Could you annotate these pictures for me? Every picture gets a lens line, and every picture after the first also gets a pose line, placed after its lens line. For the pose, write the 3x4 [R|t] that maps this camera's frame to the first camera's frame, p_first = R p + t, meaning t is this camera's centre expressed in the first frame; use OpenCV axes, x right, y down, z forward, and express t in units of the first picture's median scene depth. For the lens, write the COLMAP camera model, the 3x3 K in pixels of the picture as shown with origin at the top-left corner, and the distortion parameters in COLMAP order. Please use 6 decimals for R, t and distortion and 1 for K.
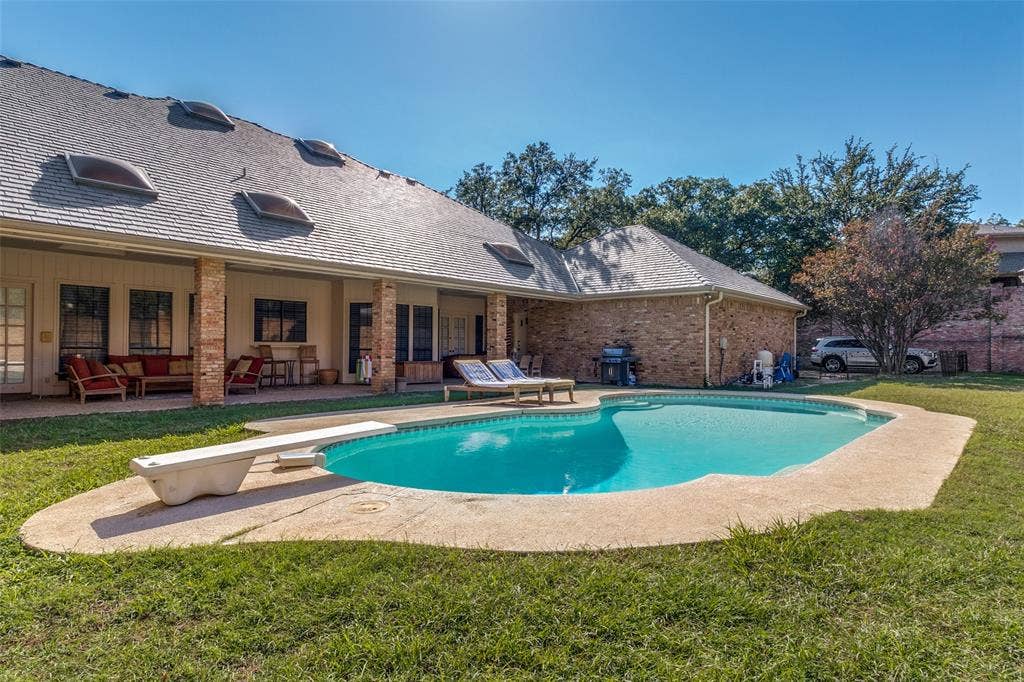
lens RADIAL K [[580.2, 0, 512.0], [0, 580.2, 341.0], [0, 0, 1]] dist [-0.000507, -0.000319]
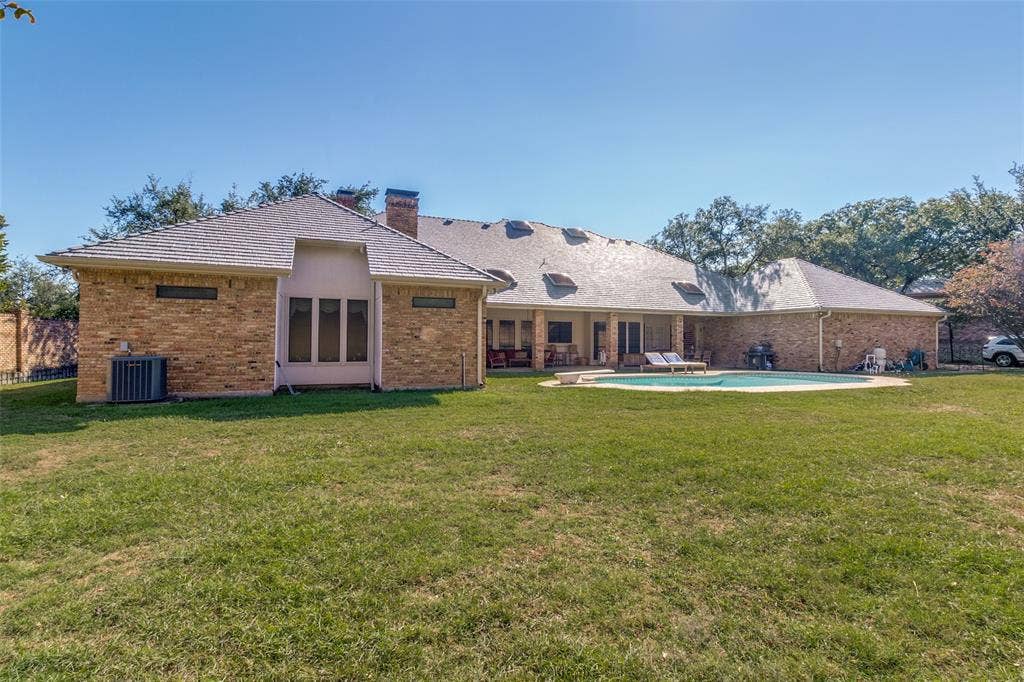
lens RADIAL K [[482.3, 0, 512.0], [0, 482.3, 331.8], [0, 0, 1]] dist [0.001830, 0.000270]
pose [[0.911238, -0.009958, -0.411760, 0.110394], [0.005368, 0.999910, -0.012303, -0.014914], [0.411845, 0.009001, 0.911209, -0.483616]]
